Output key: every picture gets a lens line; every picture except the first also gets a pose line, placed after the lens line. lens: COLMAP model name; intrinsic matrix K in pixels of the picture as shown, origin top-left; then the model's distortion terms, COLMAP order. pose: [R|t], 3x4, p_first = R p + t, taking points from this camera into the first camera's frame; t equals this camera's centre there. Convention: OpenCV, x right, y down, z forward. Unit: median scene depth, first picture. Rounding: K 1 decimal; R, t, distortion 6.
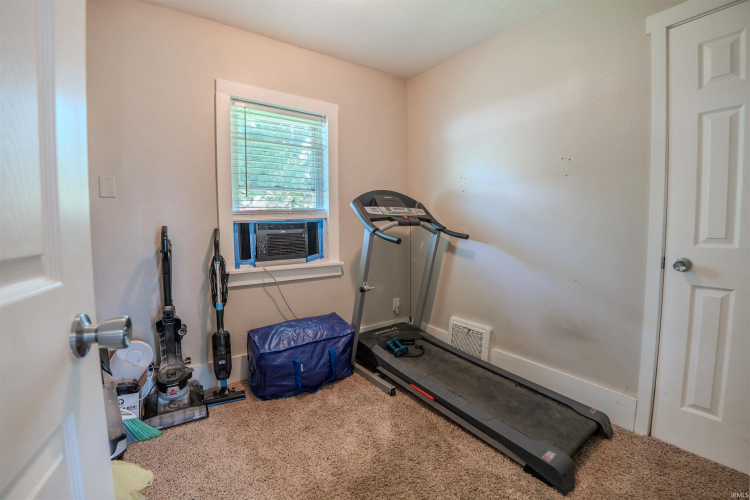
lens RADIAL K [[304.9, 0, 371.5], [0, 304.9, 248.0], [0, 0, 1]] dist [-0.054392, -0.000066]
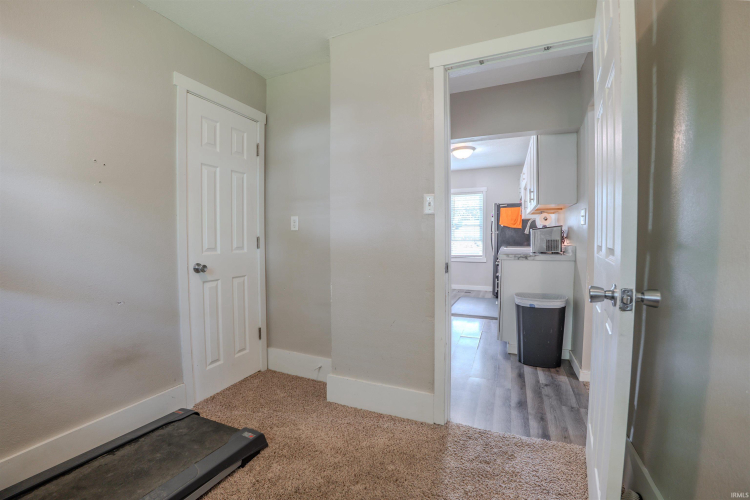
lens RADIAL K [[304.9, 0, 371.5], [0, 304.9, 248.0], [0, 0, 1]] dist [-0.054392, -0.000066]
pose [[-0.522305, -0.018220, 0.852564, -0.609812], [0.064172, 0.996097, 0.060601, -0.075317], [-0.850341, 0.086363, -0.519097, 1.046607]]
